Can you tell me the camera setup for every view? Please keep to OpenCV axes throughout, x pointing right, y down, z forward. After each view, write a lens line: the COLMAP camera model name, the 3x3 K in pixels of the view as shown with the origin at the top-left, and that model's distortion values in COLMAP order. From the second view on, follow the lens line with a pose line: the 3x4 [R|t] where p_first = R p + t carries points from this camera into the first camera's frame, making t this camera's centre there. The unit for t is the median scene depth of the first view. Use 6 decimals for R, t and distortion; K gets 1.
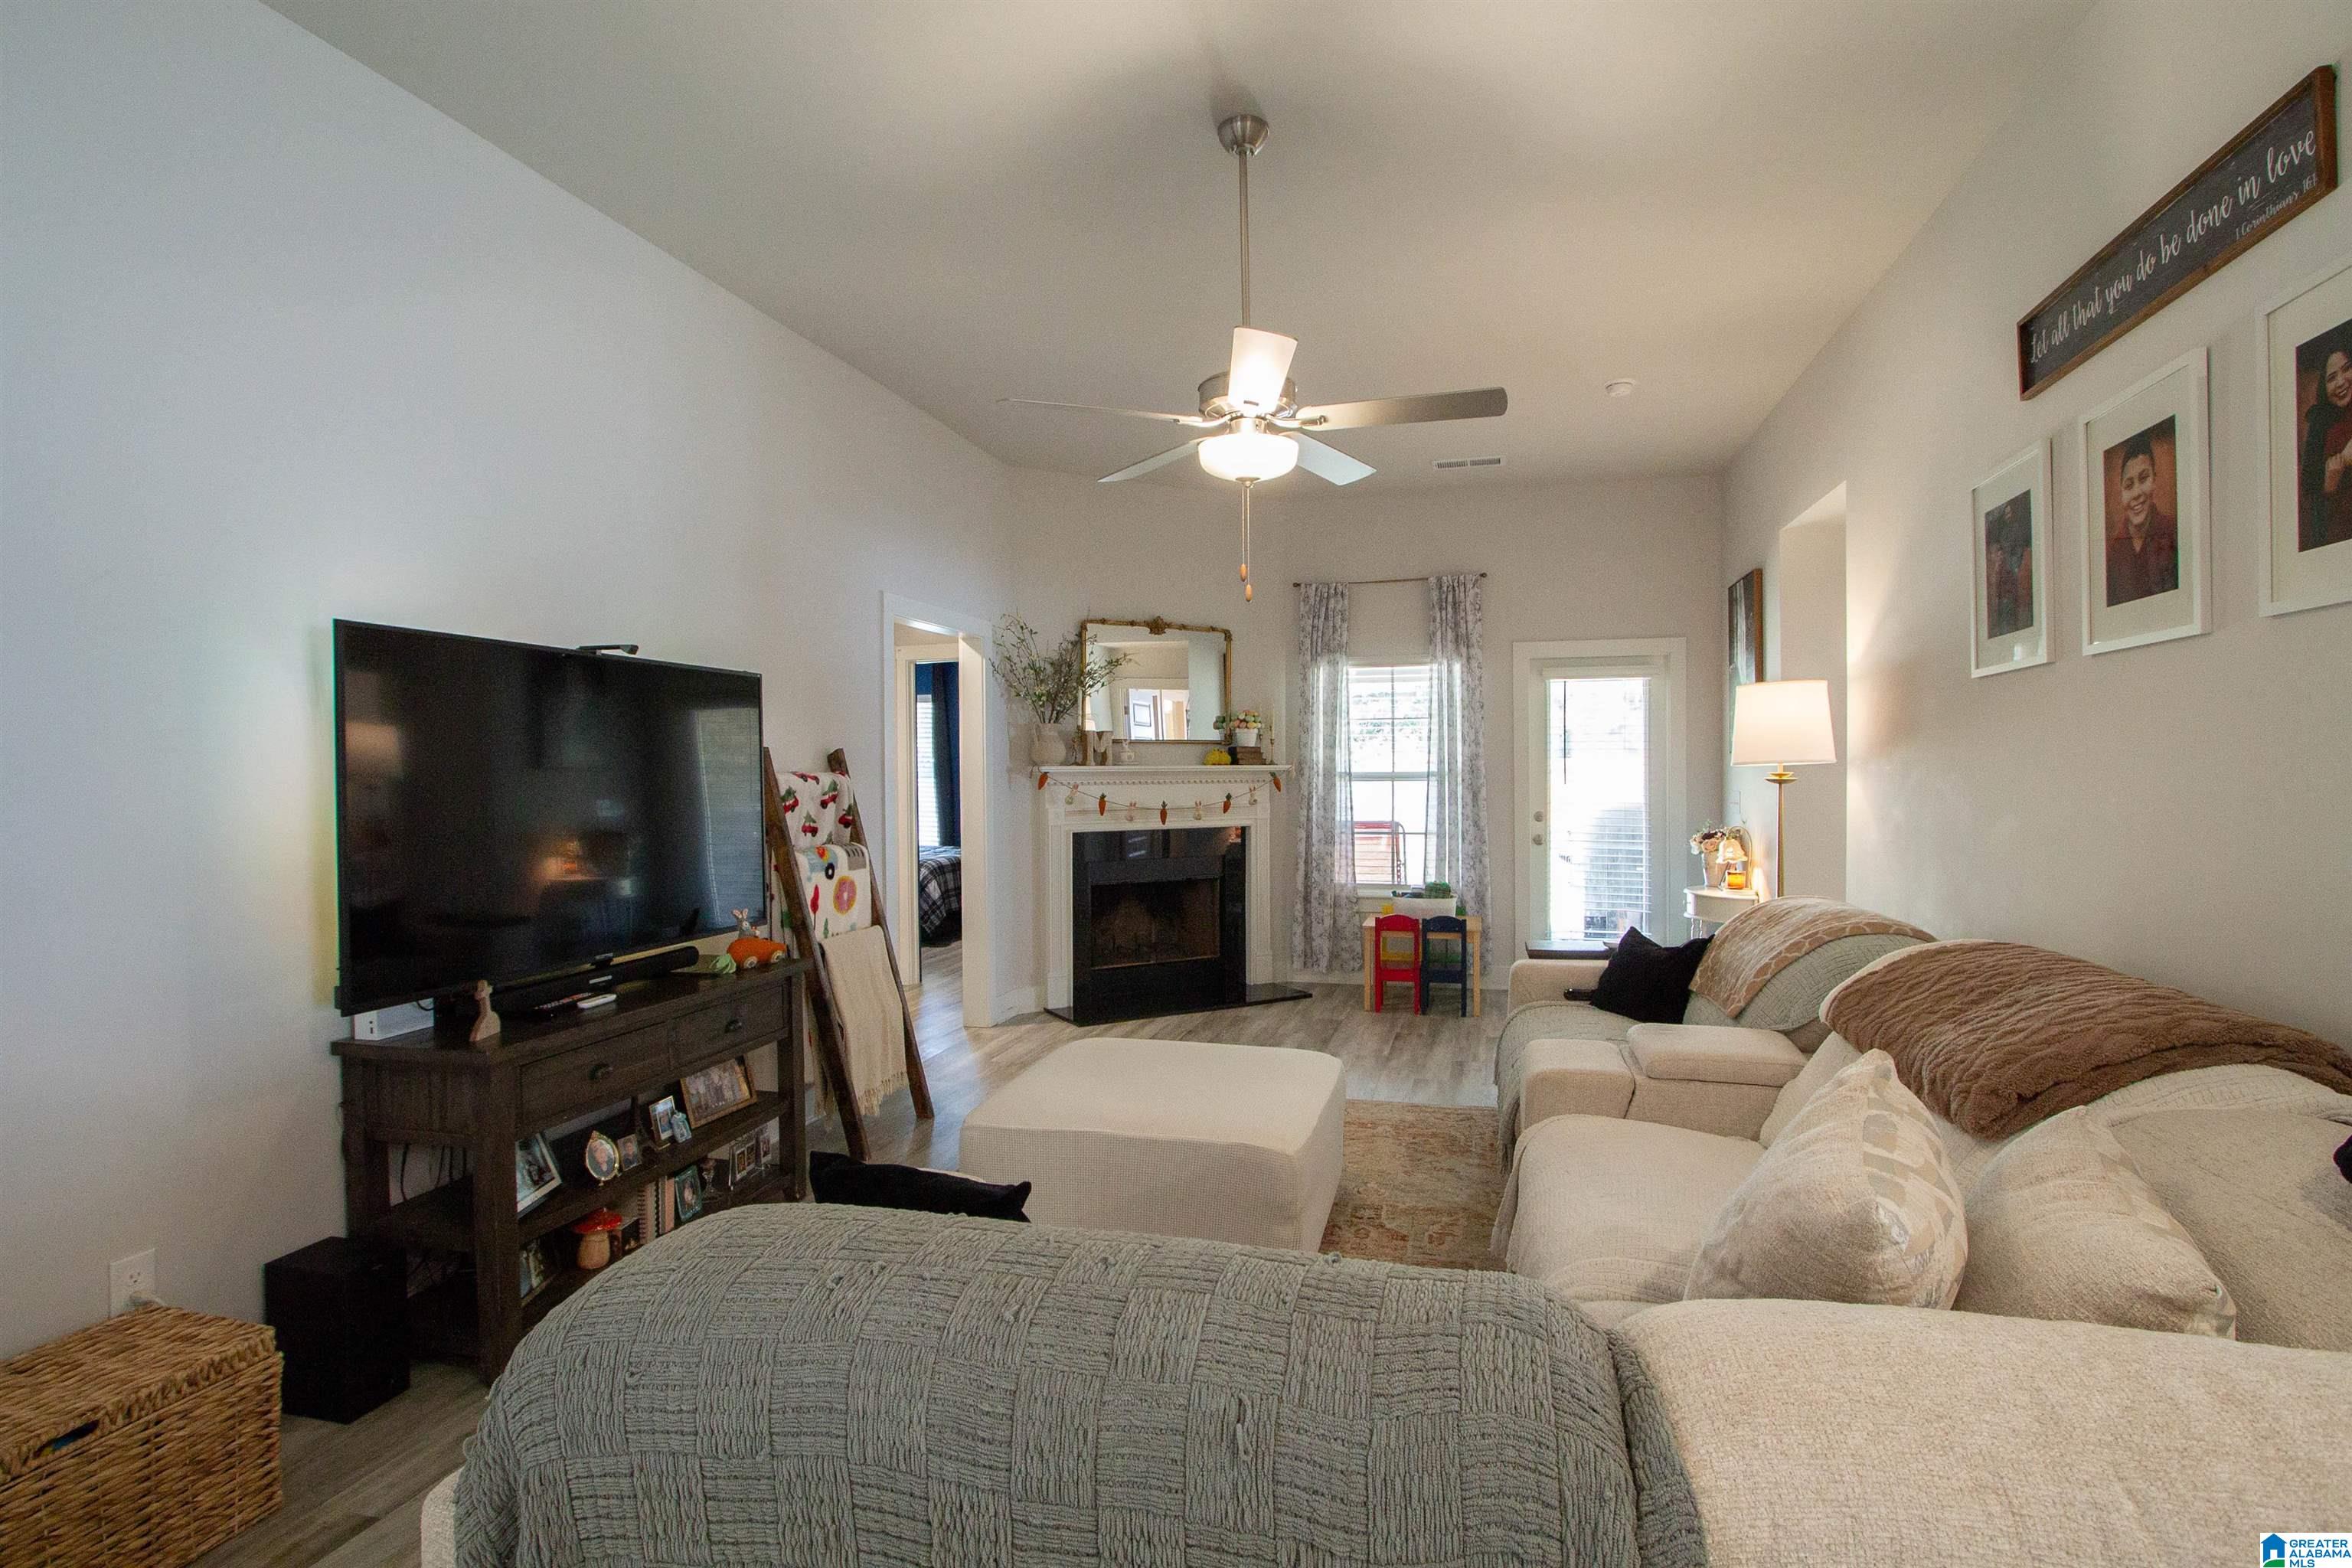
lens RADIAL K [[1105.1, 0, 1182.6], [0, 1105.1, 782.1], [0, 0, 1]] dist [-0.022722, 0.003848]
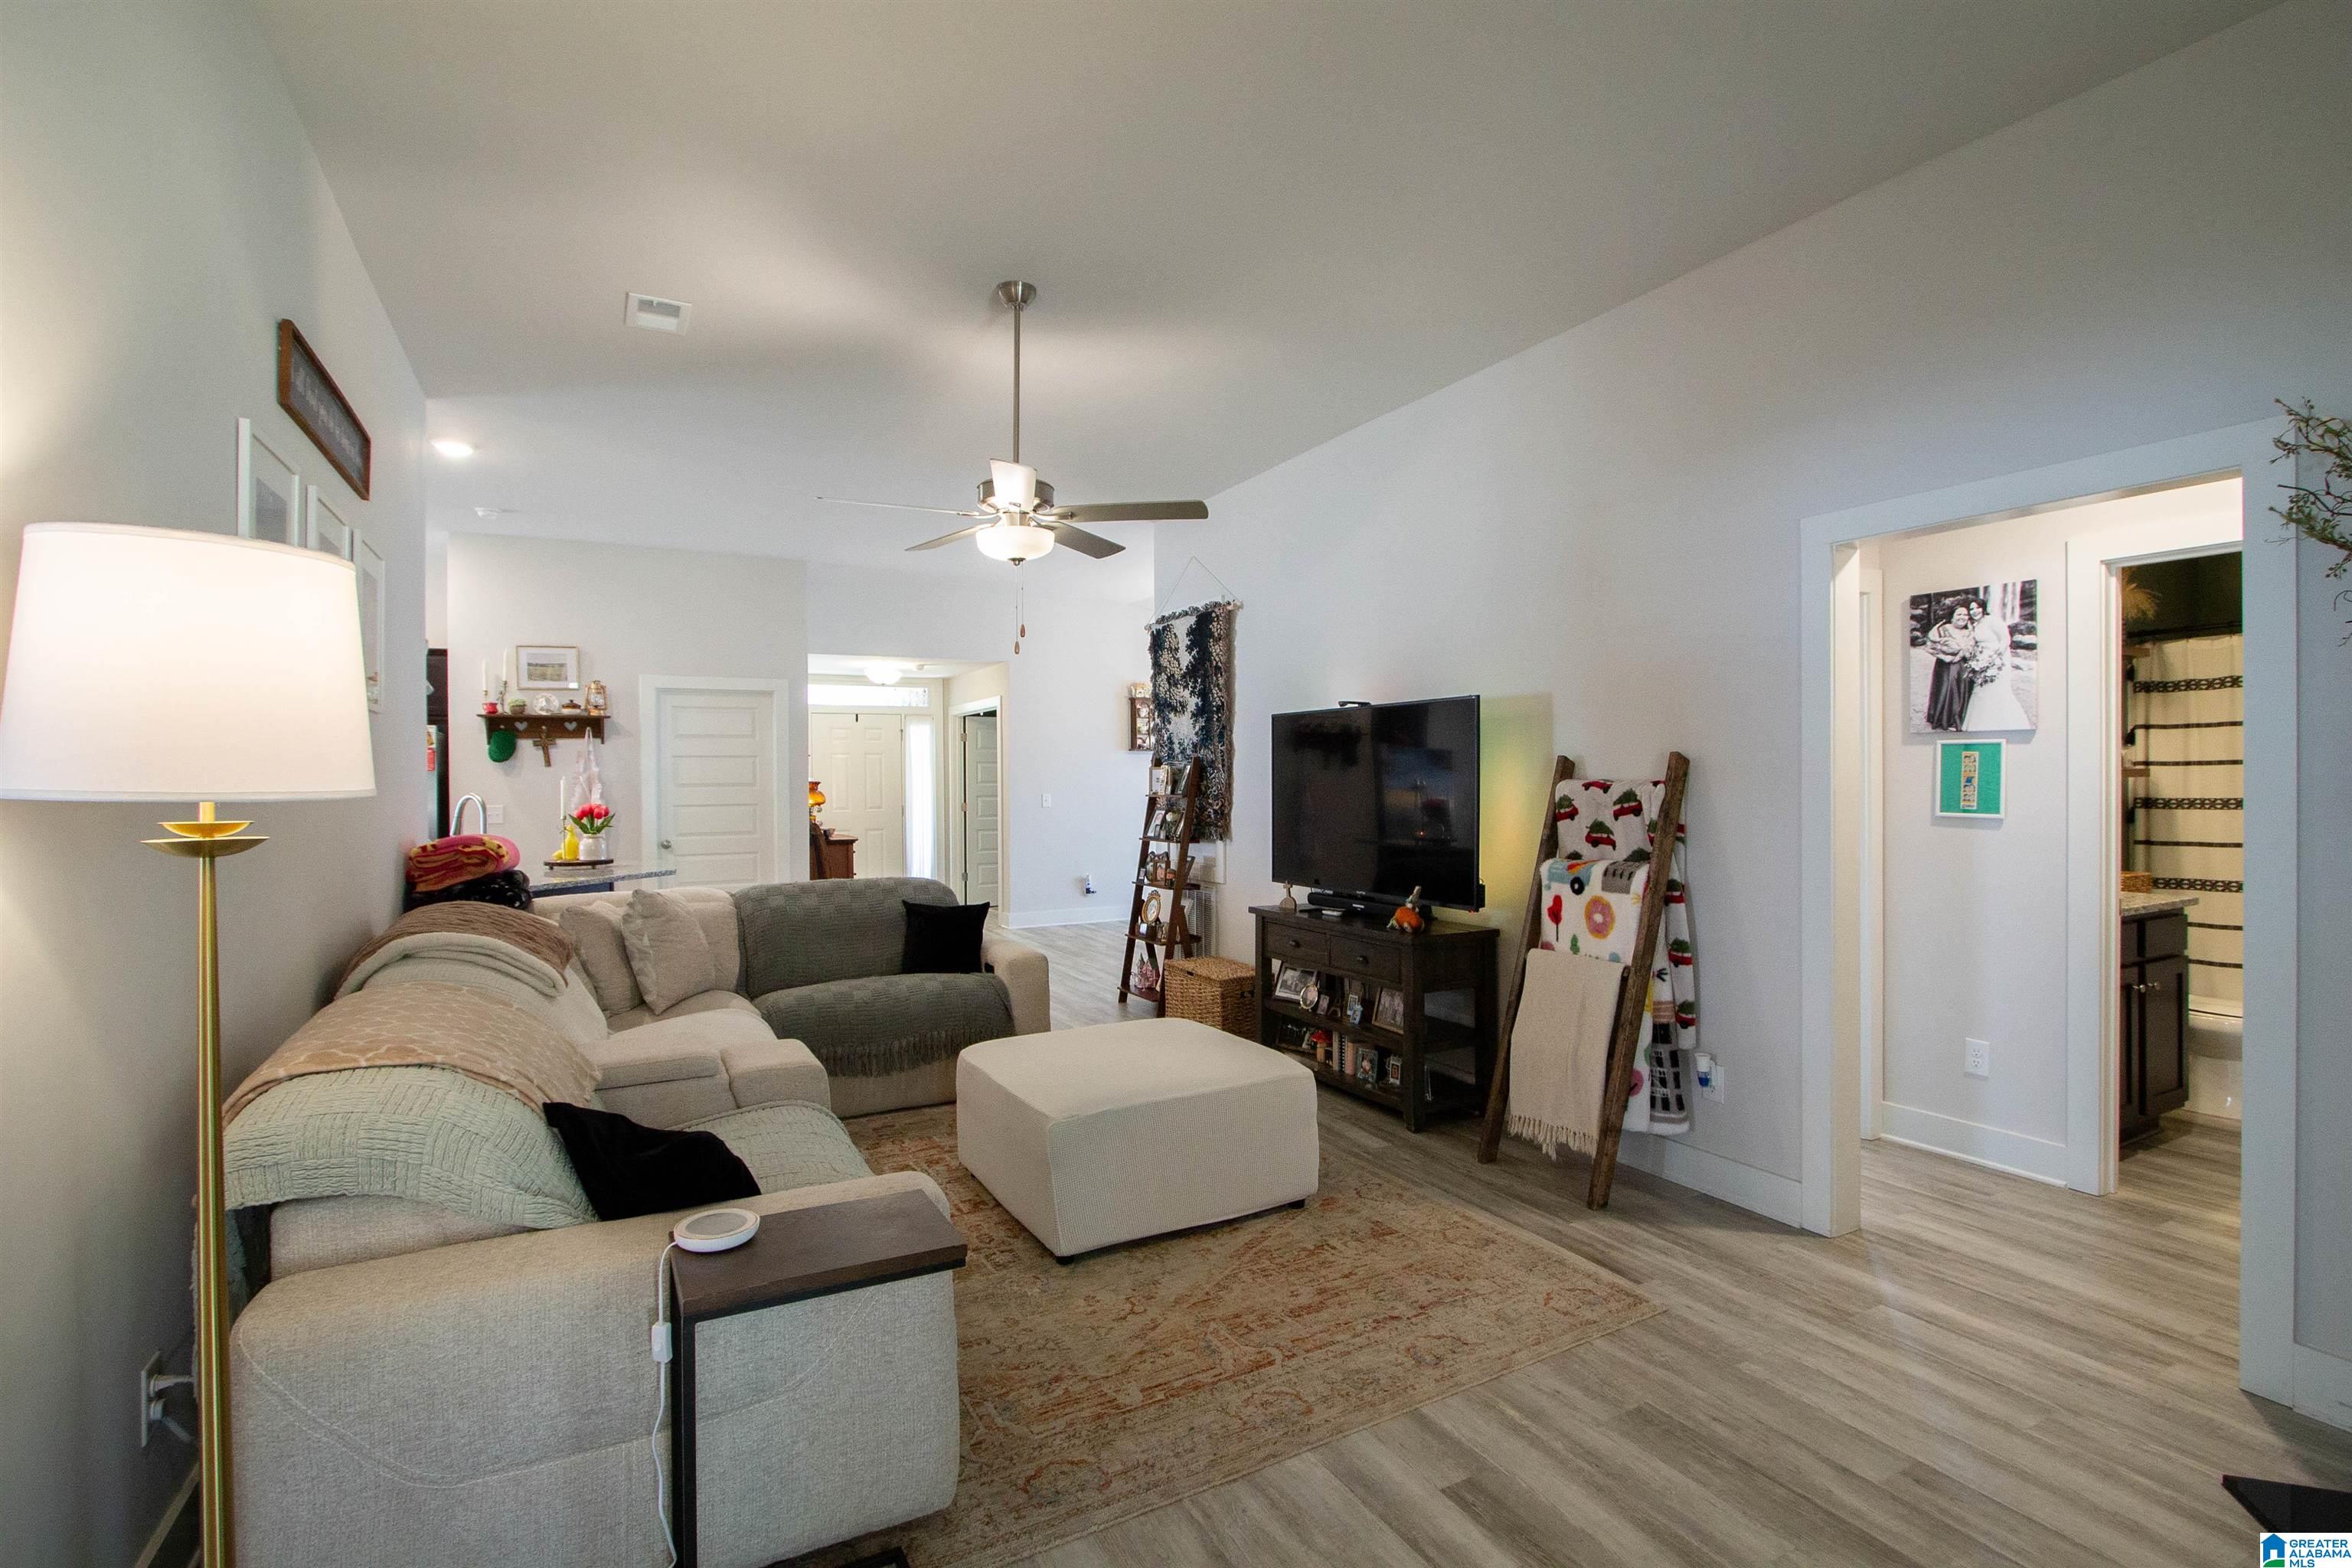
lens RADIAL K [[1105.1, 0, 1183.6], [0, 1105.1, 786.6], [0, 0, 1]] dist [-0.022722, 0.003848]
pose [[-0.745057, 0.018309, -0.666750, 0.082451], [0.008294, 0.999800, 0.018186, -0.003486], [0.666950, 0.008020, -0.745060, 0.219089]]
